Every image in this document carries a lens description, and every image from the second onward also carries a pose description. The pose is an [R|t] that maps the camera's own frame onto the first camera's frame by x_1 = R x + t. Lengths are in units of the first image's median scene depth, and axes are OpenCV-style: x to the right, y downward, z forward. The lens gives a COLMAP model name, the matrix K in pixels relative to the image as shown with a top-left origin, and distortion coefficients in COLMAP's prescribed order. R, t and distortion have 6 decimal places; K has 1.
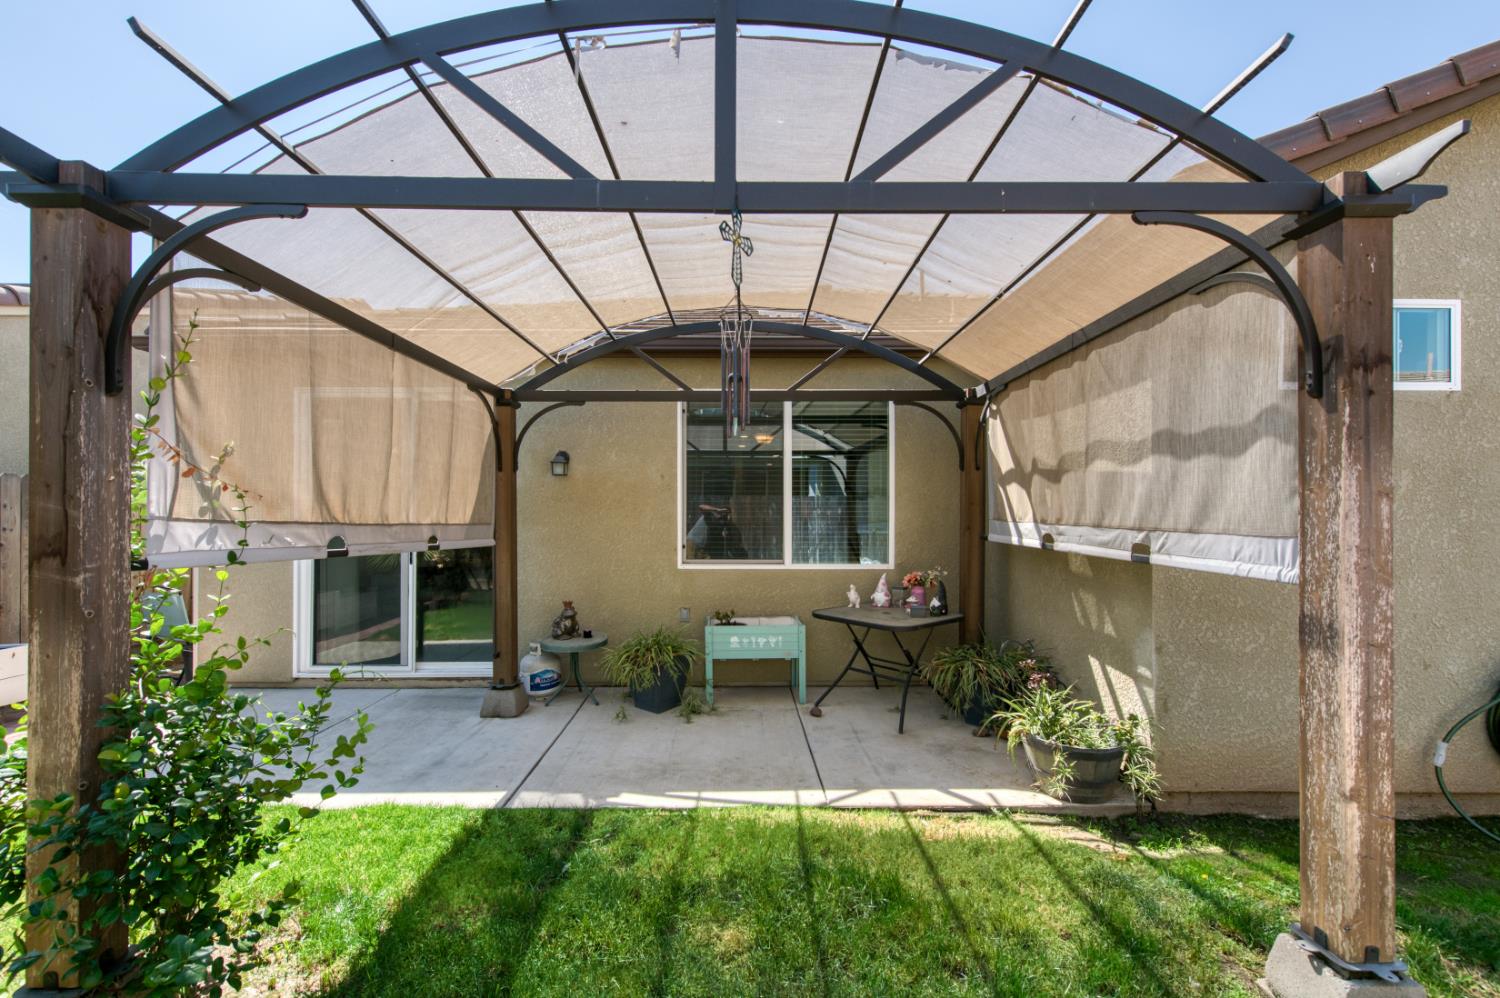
lens RADIAL K [[602.5, 0, 752.6], [0, 602.5, 500.6], [0, 0, 1]] dist [0.009845, -0.002947]
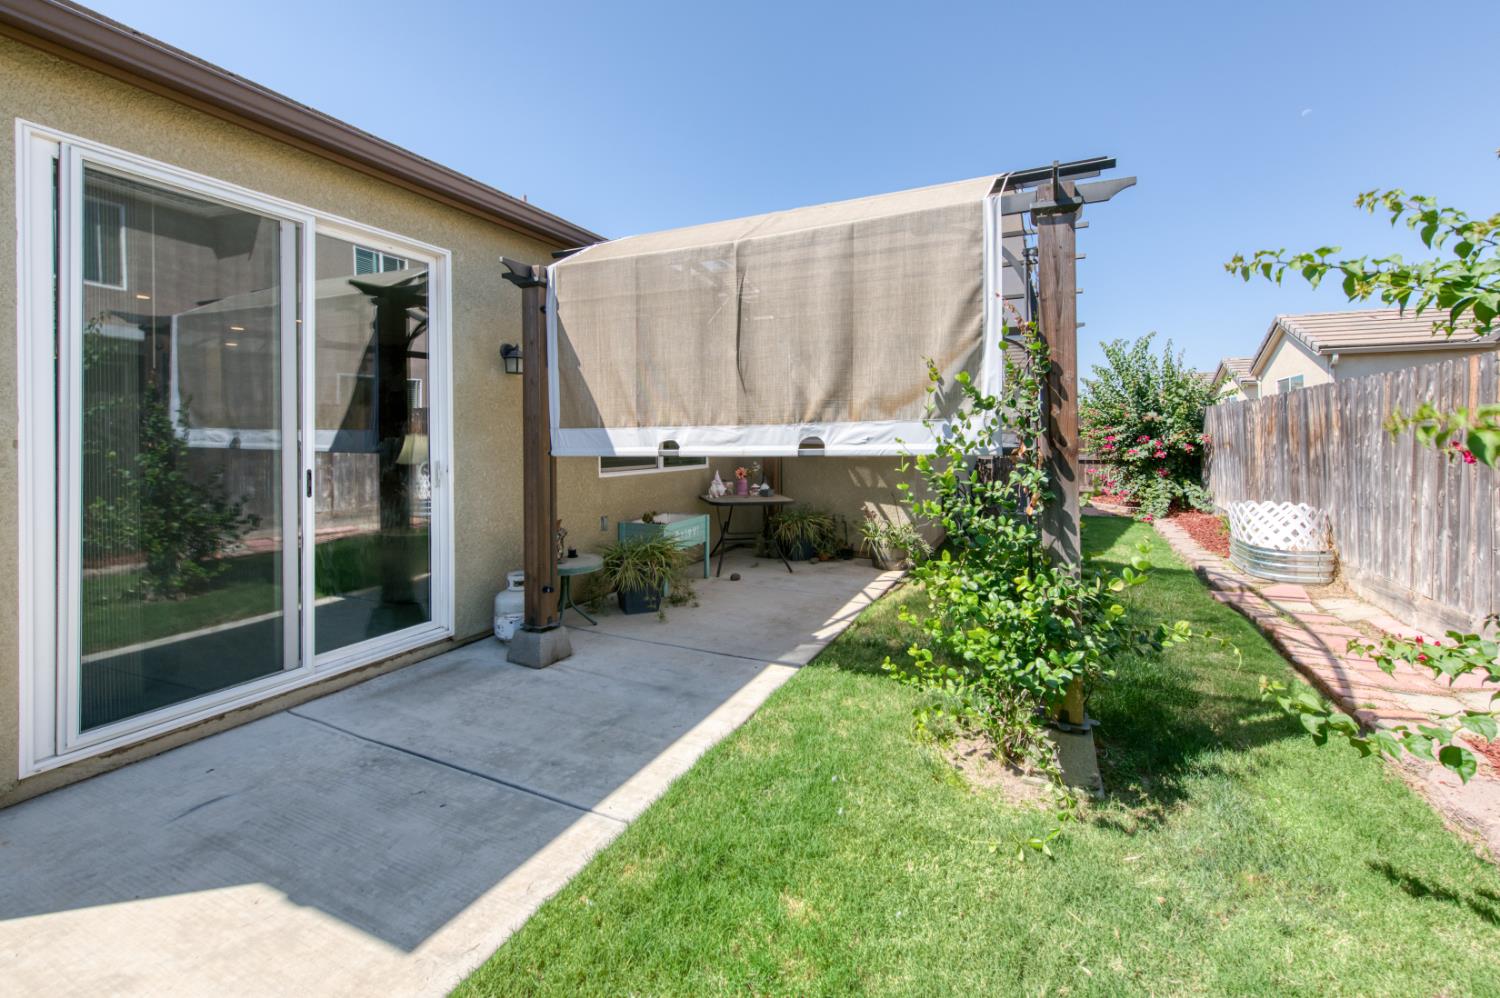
lens RADIAL K [[602.5, 0, 781.0], [0, 602.5, 436.1], [0, 0, 1]] dist [0.009845, -0.002947]
pose [[0.429892, -0.001555, 0.902879, -1.461957], [-0.025498, 0.999579, 0.013862, 0.045175], [-0.902520, -0.028981, 0.429672, 0.536384]]
